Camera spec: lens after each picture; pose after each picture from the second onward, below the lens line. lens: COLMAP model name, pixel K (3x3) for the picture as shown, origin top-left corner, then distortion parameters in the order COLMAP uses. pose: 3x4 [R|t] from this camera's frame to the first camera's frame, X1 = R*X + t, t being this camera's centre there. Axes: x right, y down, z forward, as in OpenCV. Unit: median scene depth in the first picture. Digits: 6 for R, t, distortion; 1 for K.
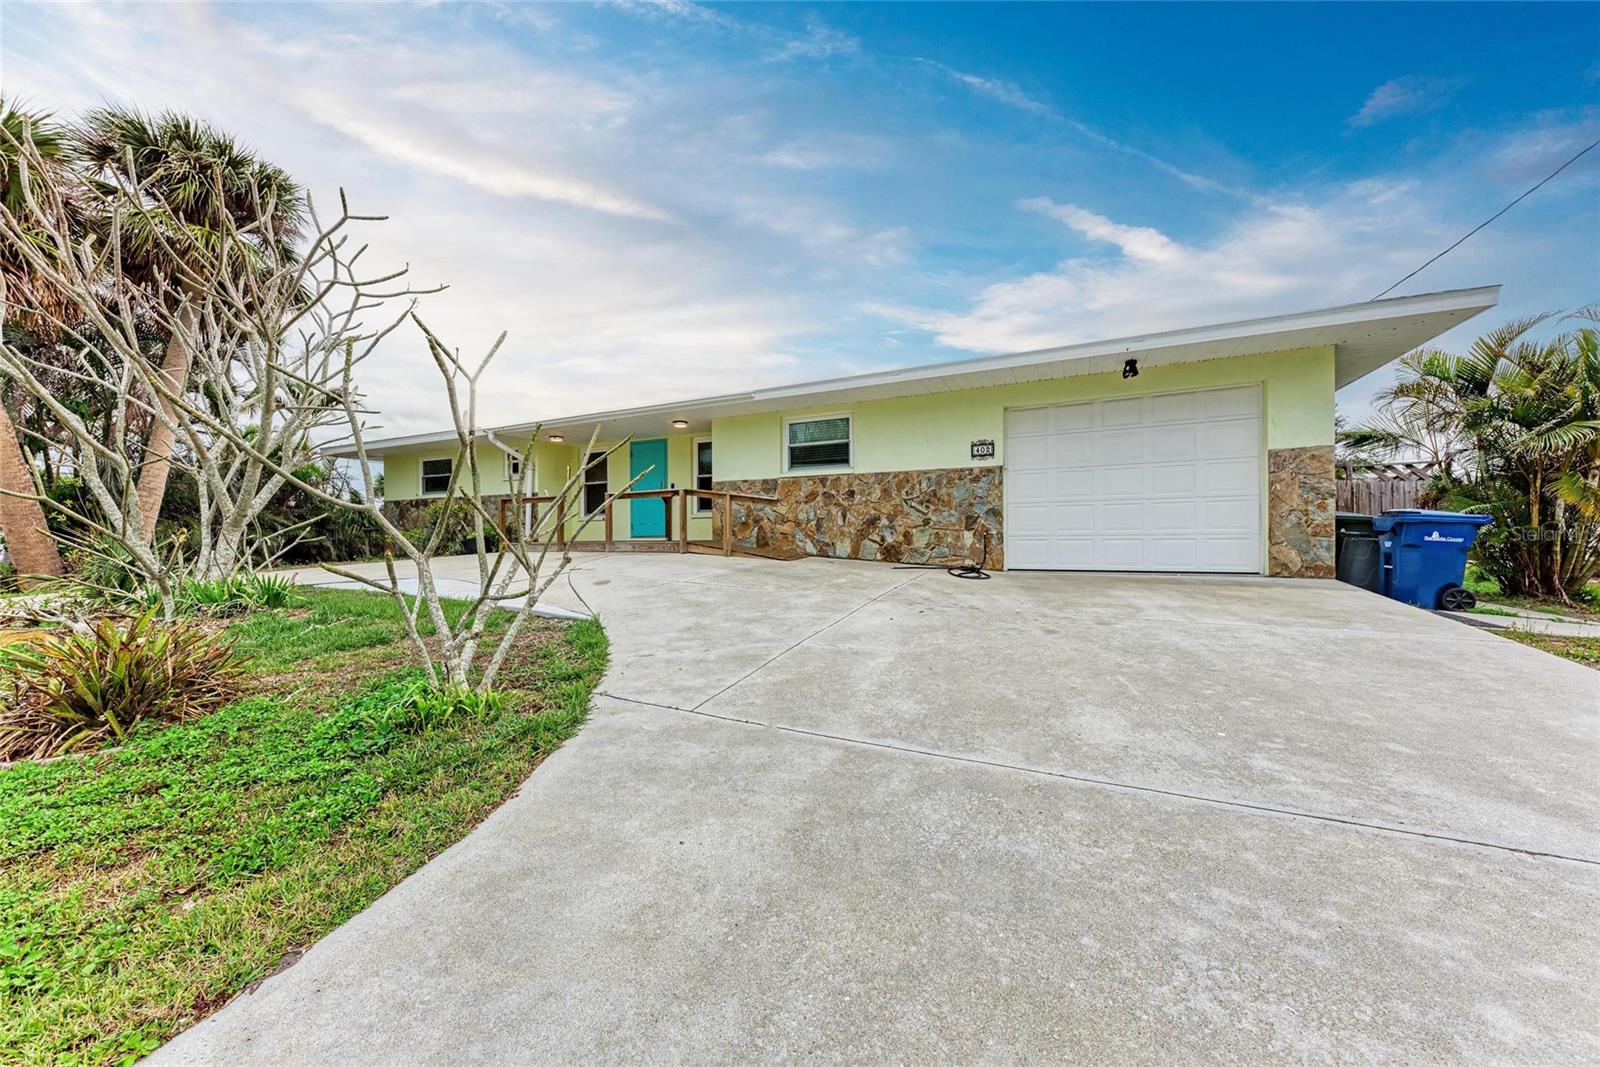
lens RADIAL K [[597.8, 0, 796.4], [0, 597.8, 535.2], [0, 0, 1]] dist [-0.000659, -0.000012]
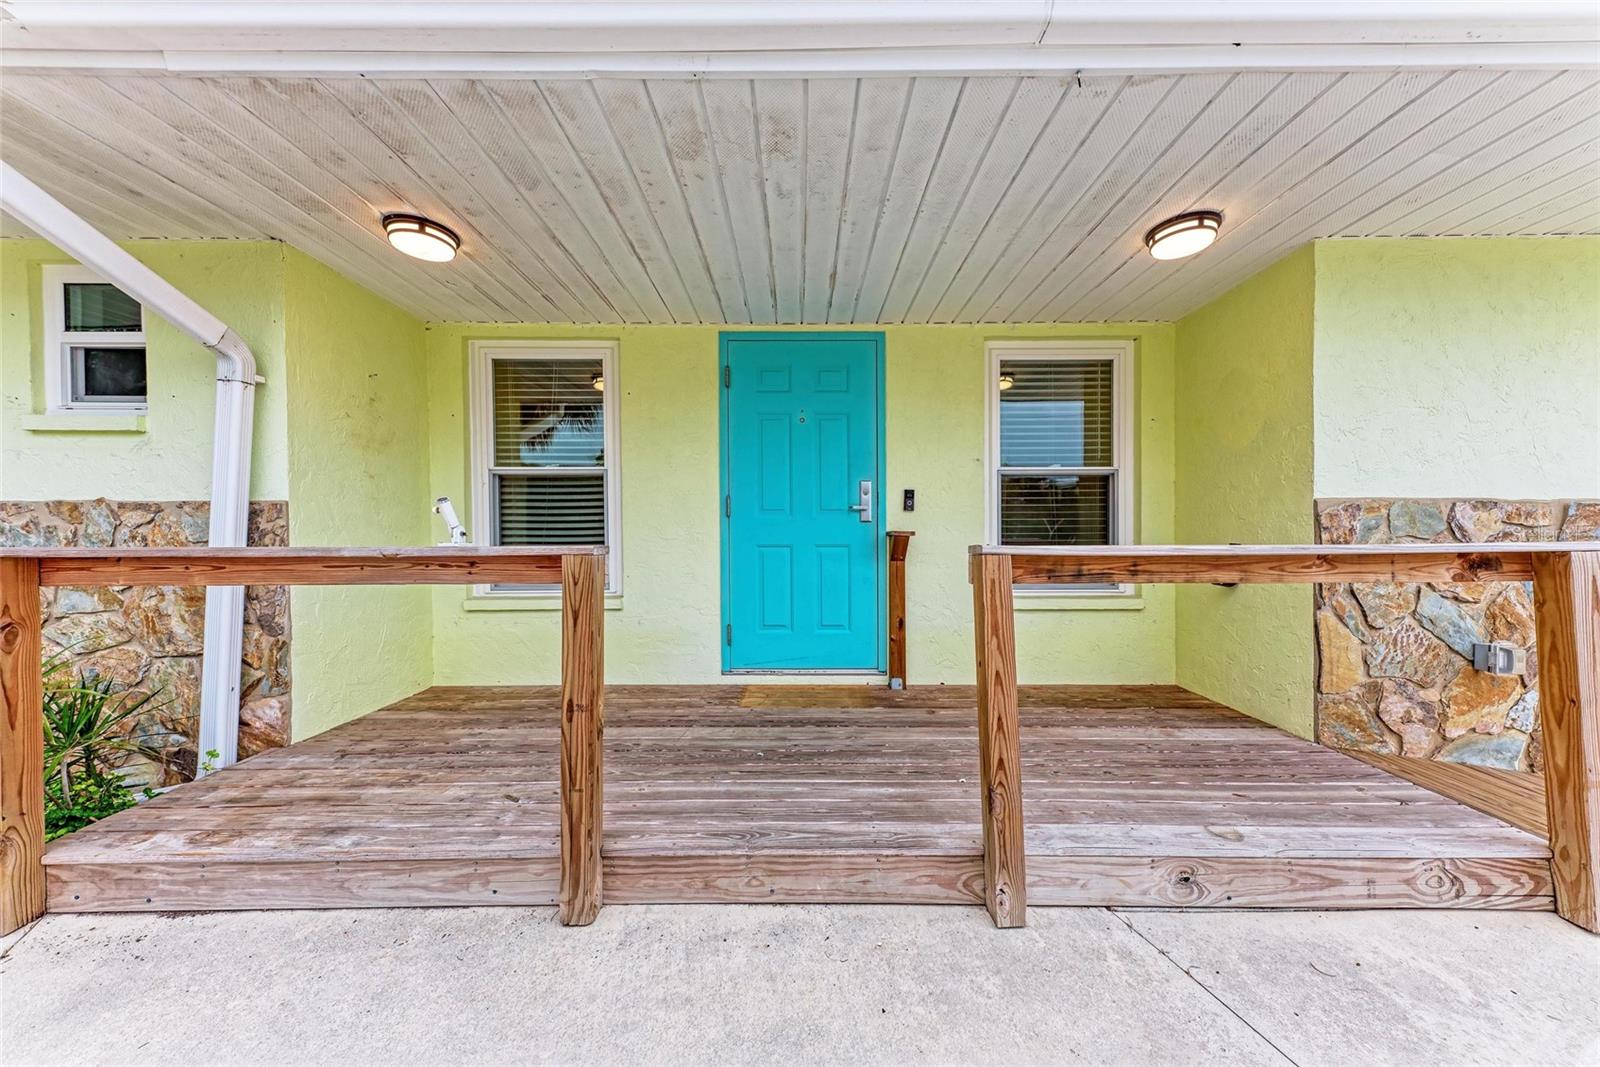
lens RADIAL K [[567.4, 0, 799.8], [0, 567.4, 533.5], [0, 0, 1]] dist [-0.001230, 0.000039]
pose [[0.892278, -0.004761, 0.451462, -0.491621], [0.006067, 0.999981, -0.001445, -0.088943], [-0.451446, 0.004029, 0.892289, 1.028867]]
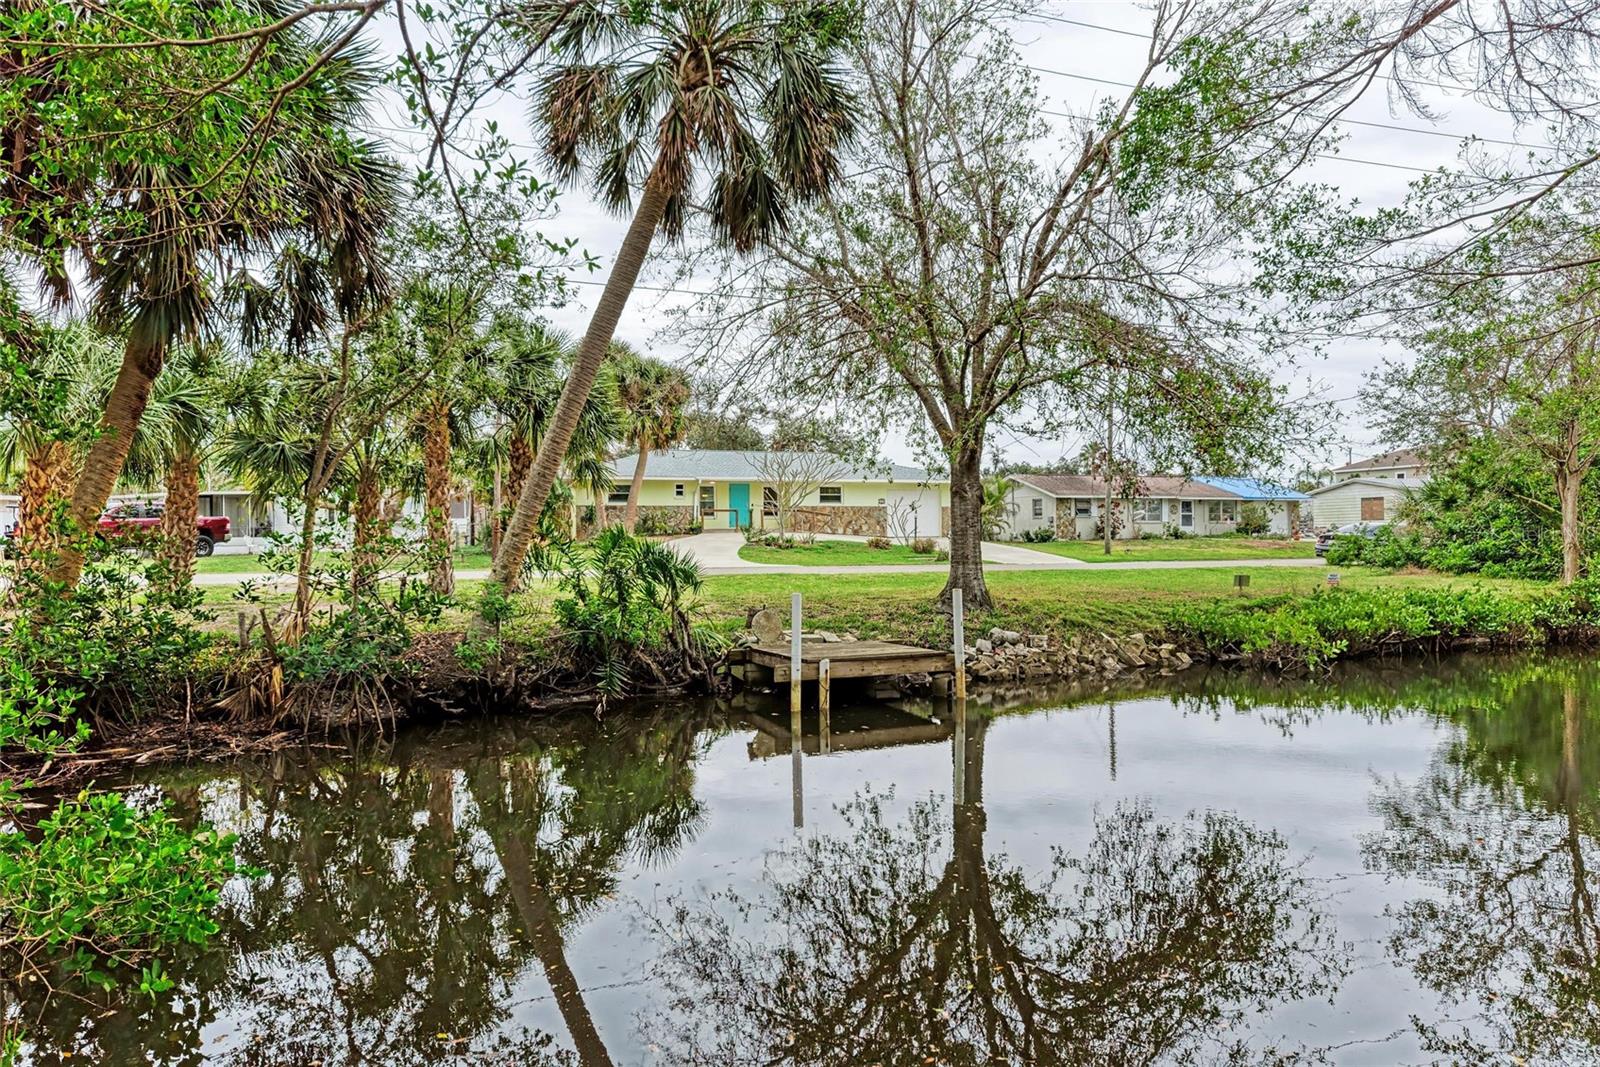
lens RADIAL K [[1073.0, 0, 795.9], [0, 1073.0, 535.1], [0, 0, 1]] dist [0.021671, -0.018337]
pose [[0.670031, 0.003207, 0.742326, -4.000720], [0.002309, 0.999977, -0.006405, 0.075999], [-0.742330, 0.006006, 0.670008, -2.381481]]
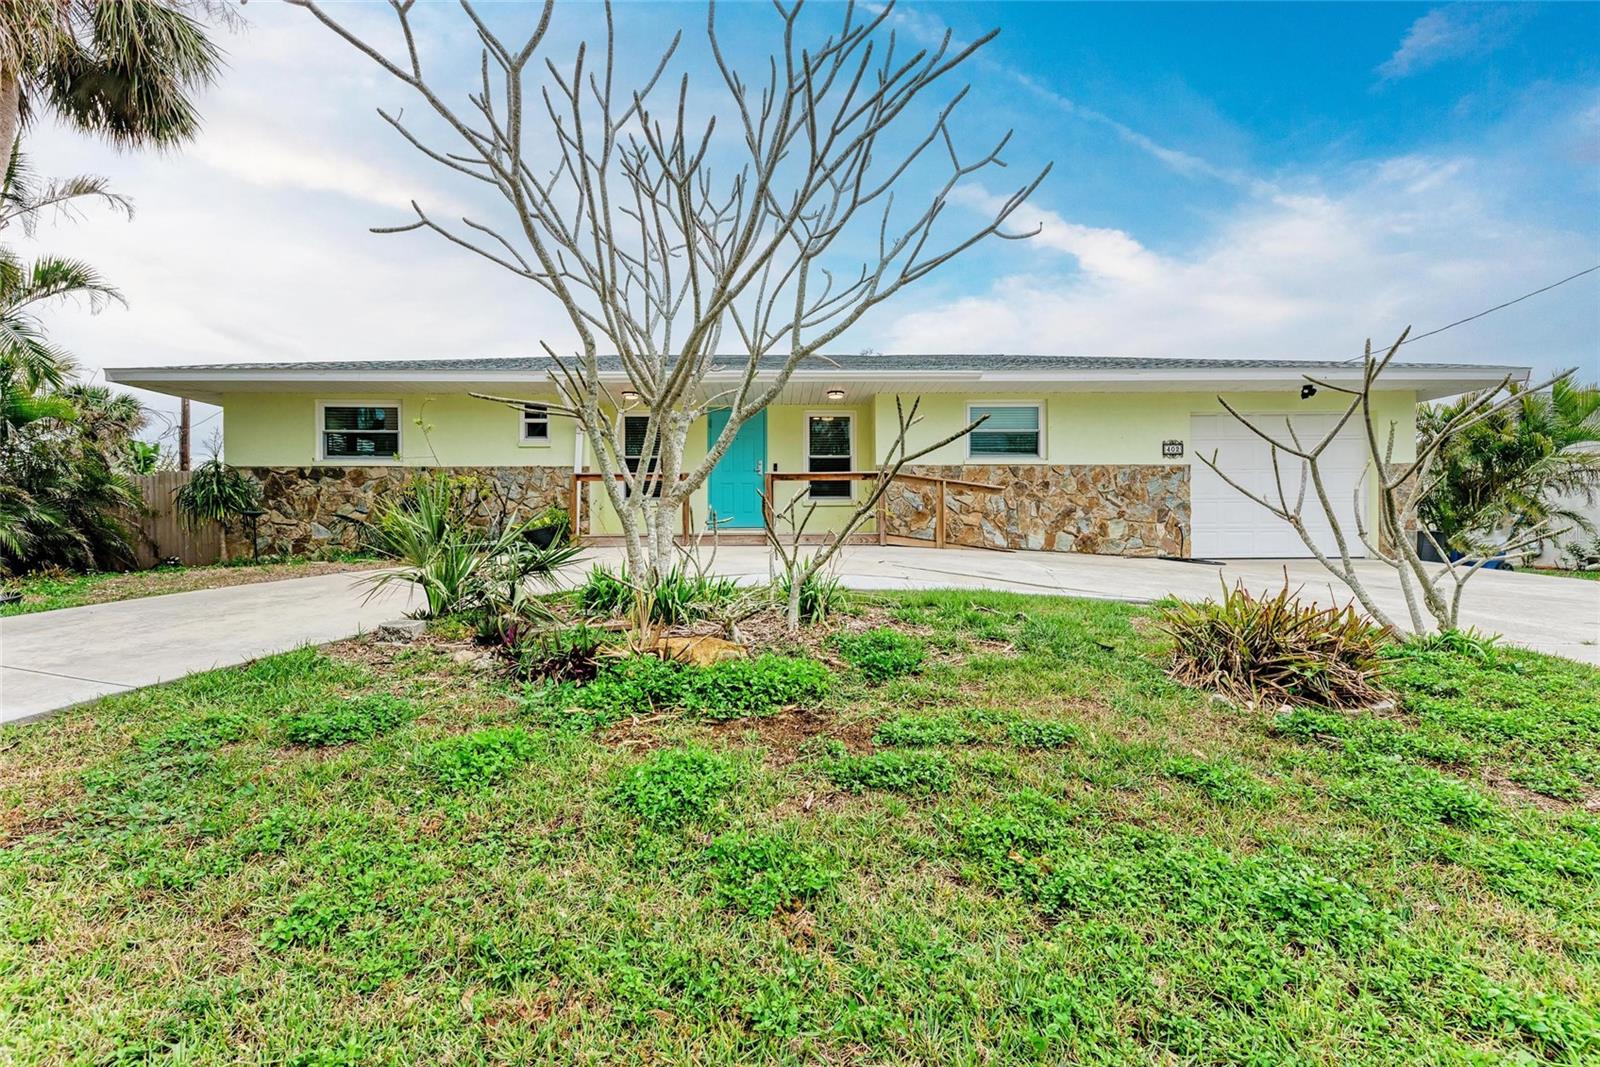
lens RADIAL K [[731.0, 0, 801.3], [0, 731.0, 536.9], [0, 0, 1]] dist [0.018857, 0.000099]
pose [[0.876721, 0.003981, 0.480982, -0.842054], [-0.002173, 0.999988, -0.004316, 0.022722], [-0.480994, 0.002739, 0.876720, 0.132440]]
